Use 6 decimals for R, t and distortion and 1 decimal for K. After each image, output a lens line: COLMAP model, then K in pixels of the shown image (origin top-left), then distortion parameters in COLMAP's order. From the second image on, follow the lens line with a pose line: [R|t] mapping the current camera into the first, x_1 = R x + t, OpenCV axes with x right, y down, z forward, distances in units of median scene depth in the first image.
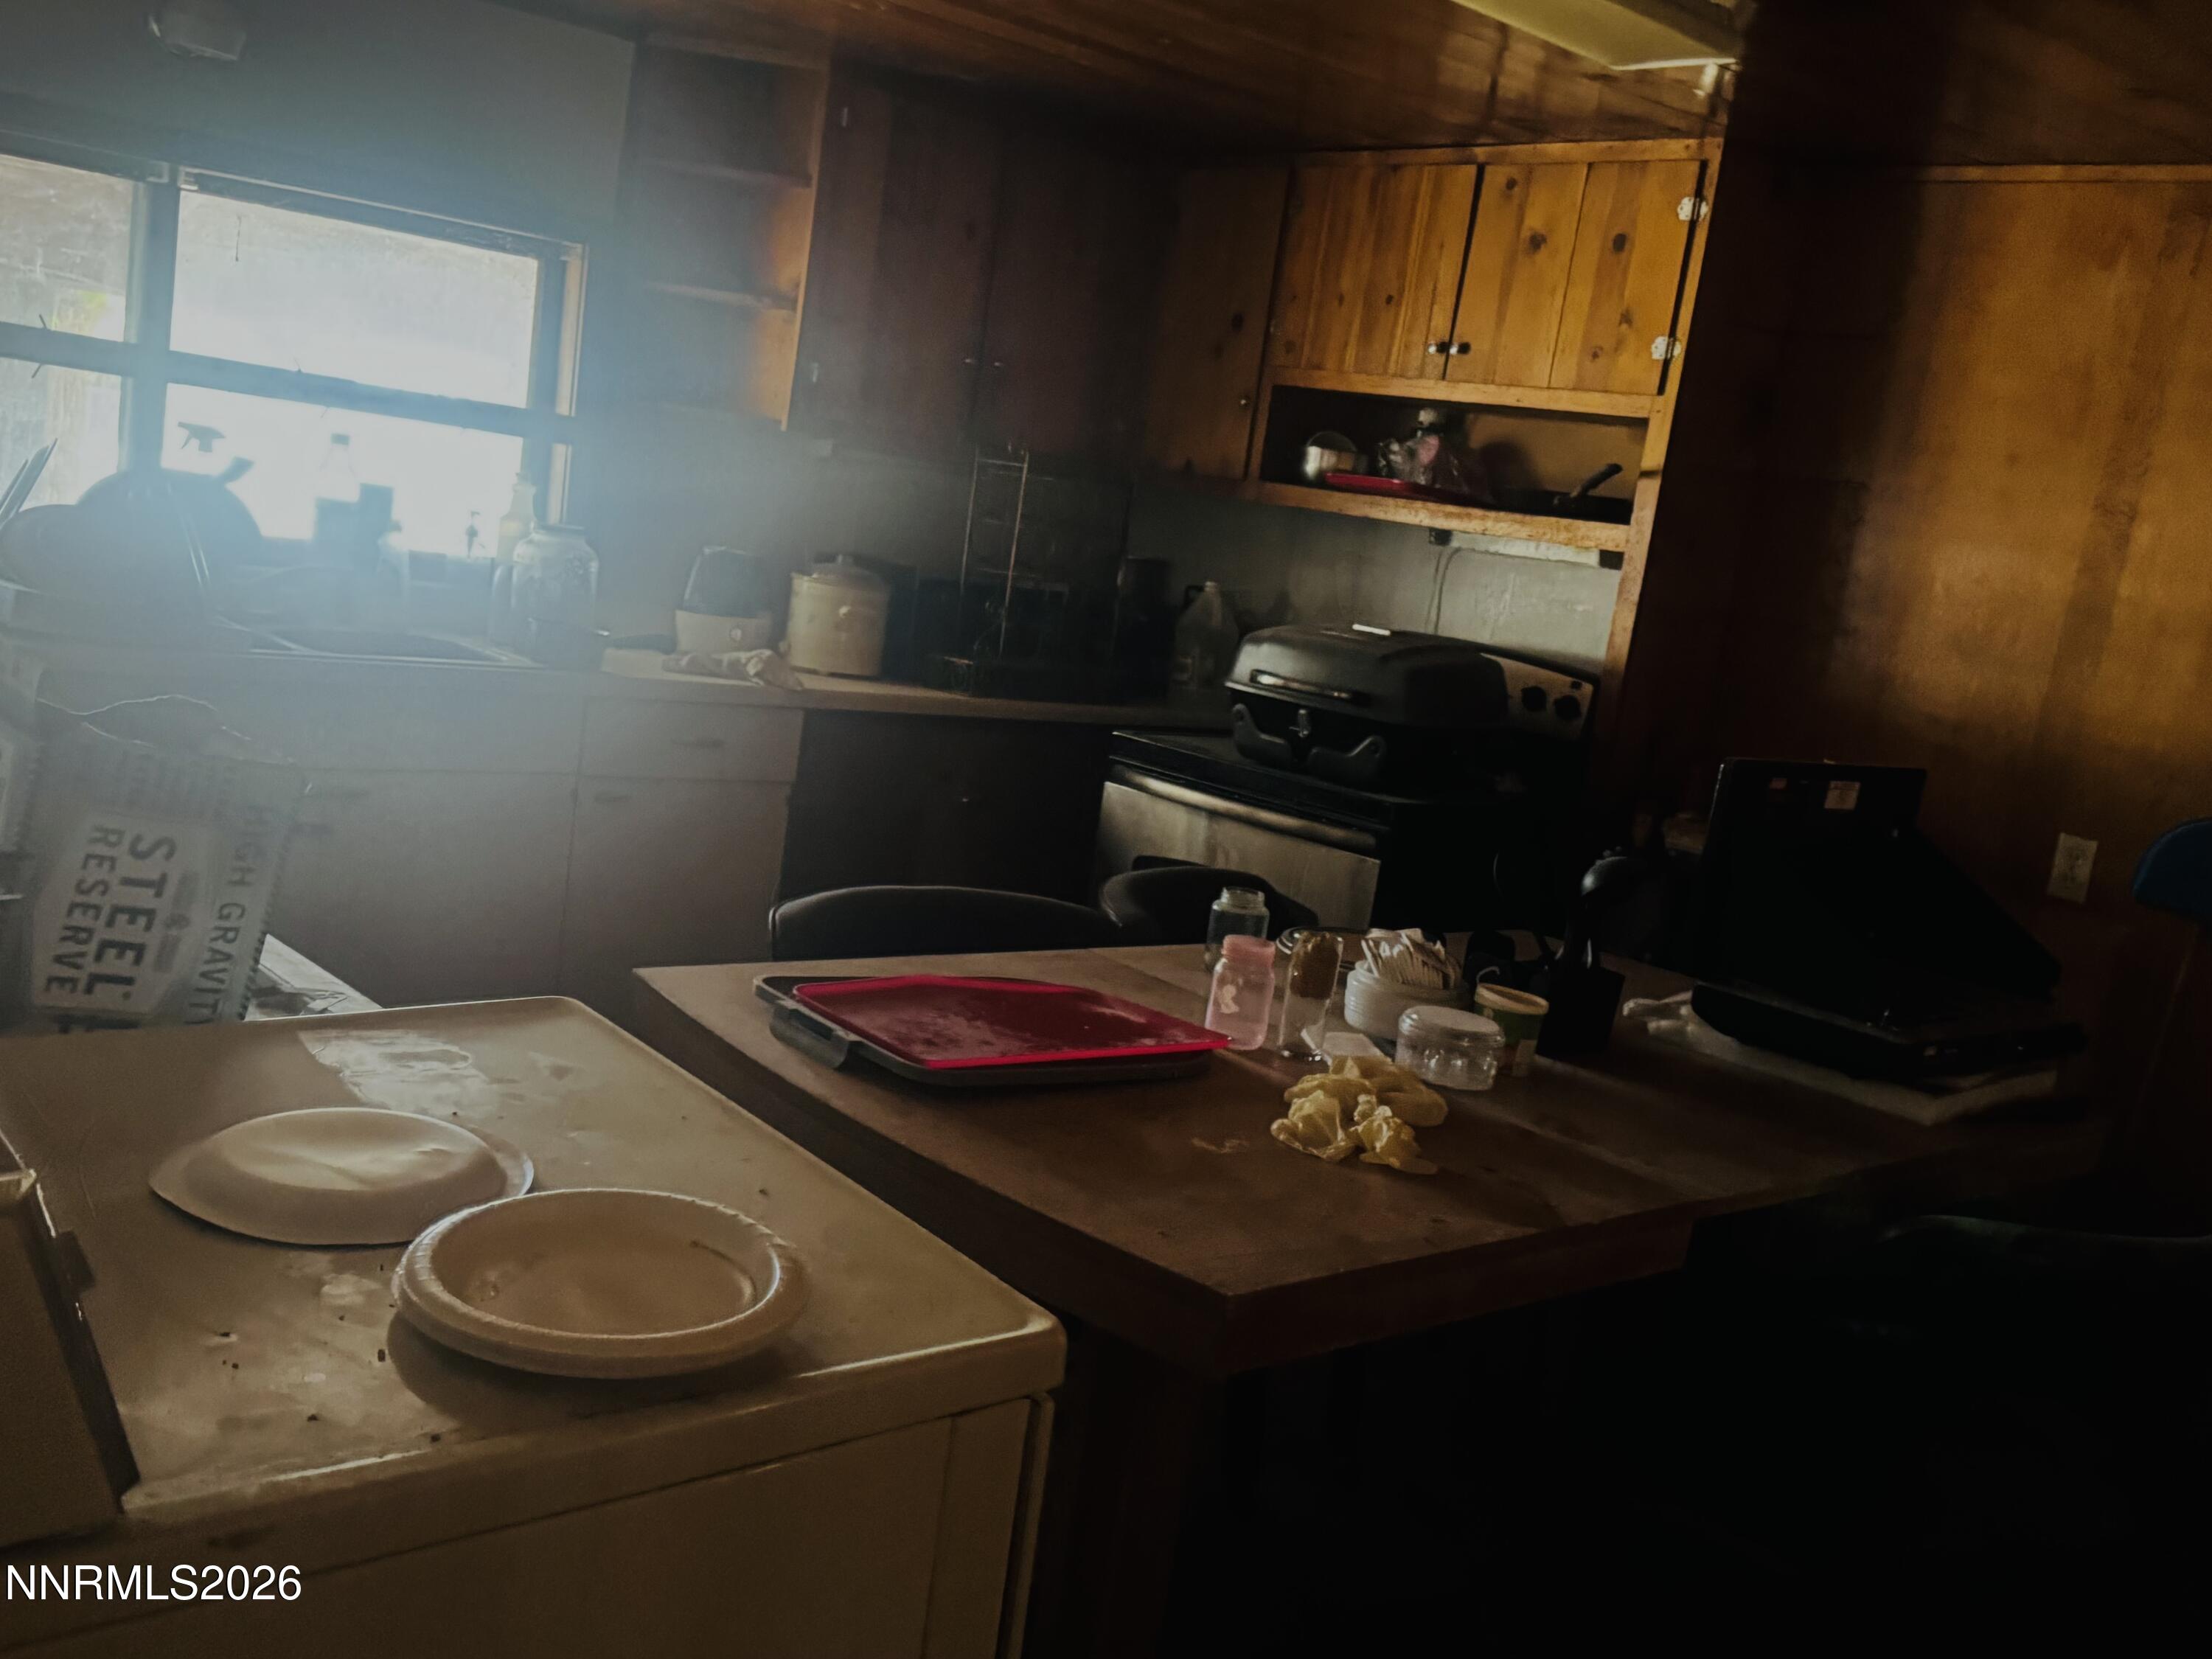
lens RADIAL K [[2060.7, 0, 1111.0], [0, 2060.7, 808.2], [0, 0, 1]] dist [0.199964, -0.391718]
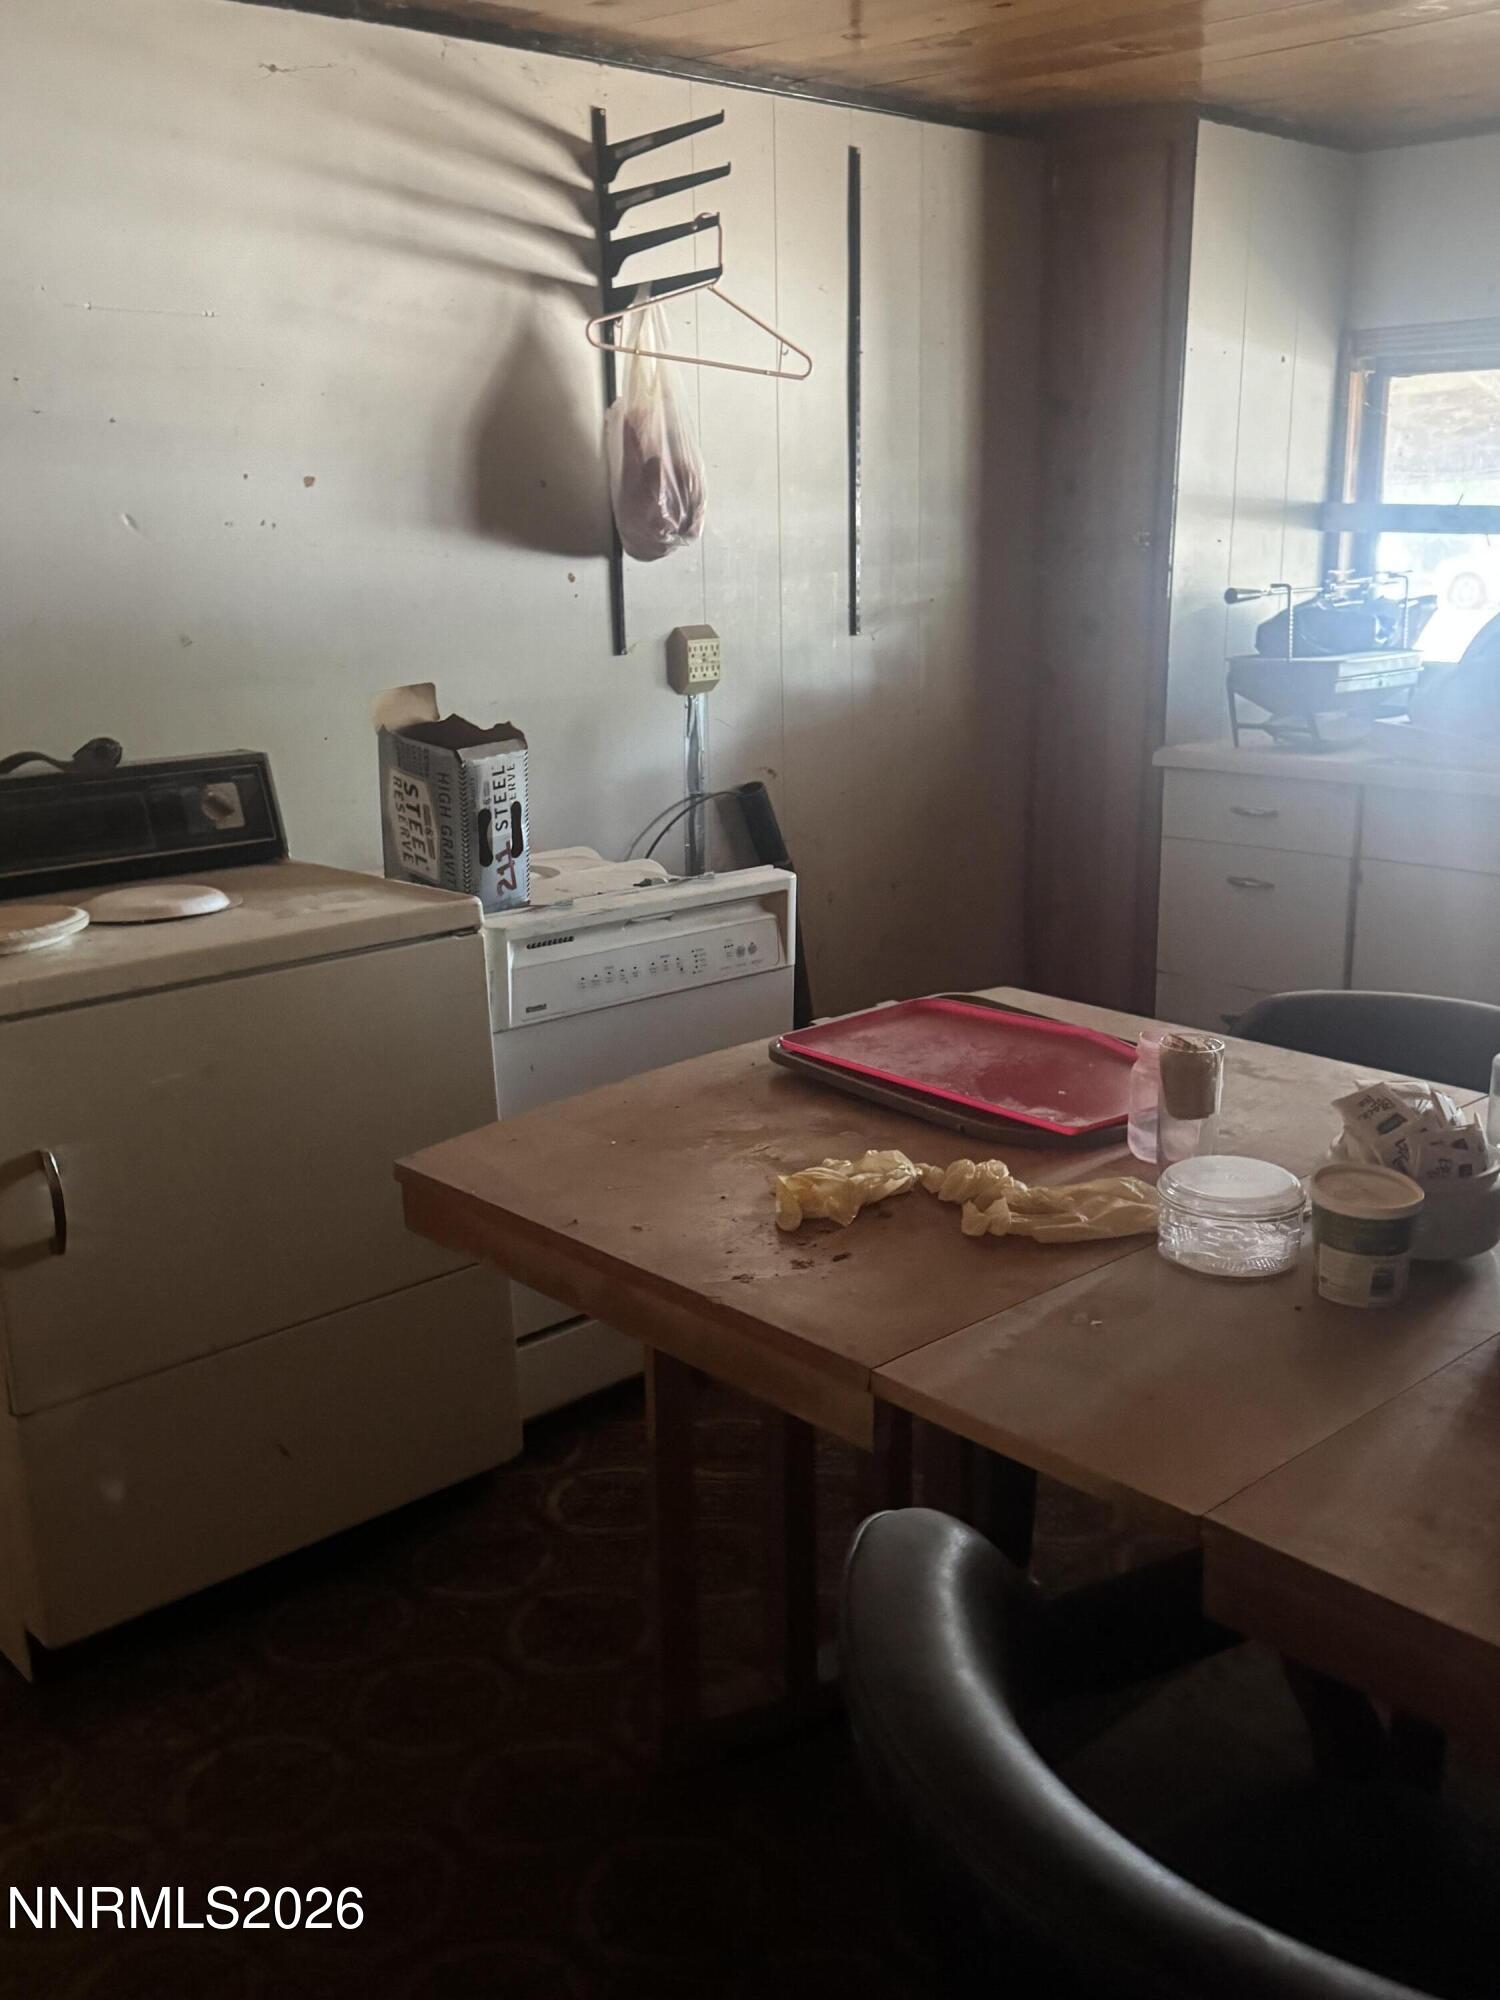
lens RADIAL K [[1863.2, 0, 750.0], [0, 1863.2, 1000.0], [0, 0, 1]] dist [0.199964, -0.391718]
pose [[-0.010645, 0.089411, -0.995938, 0.820989], [-0.131533, 0.987215, 0.090033, 0.009580], [0.991255, 0.131958, 0.001251, 0.867844]]
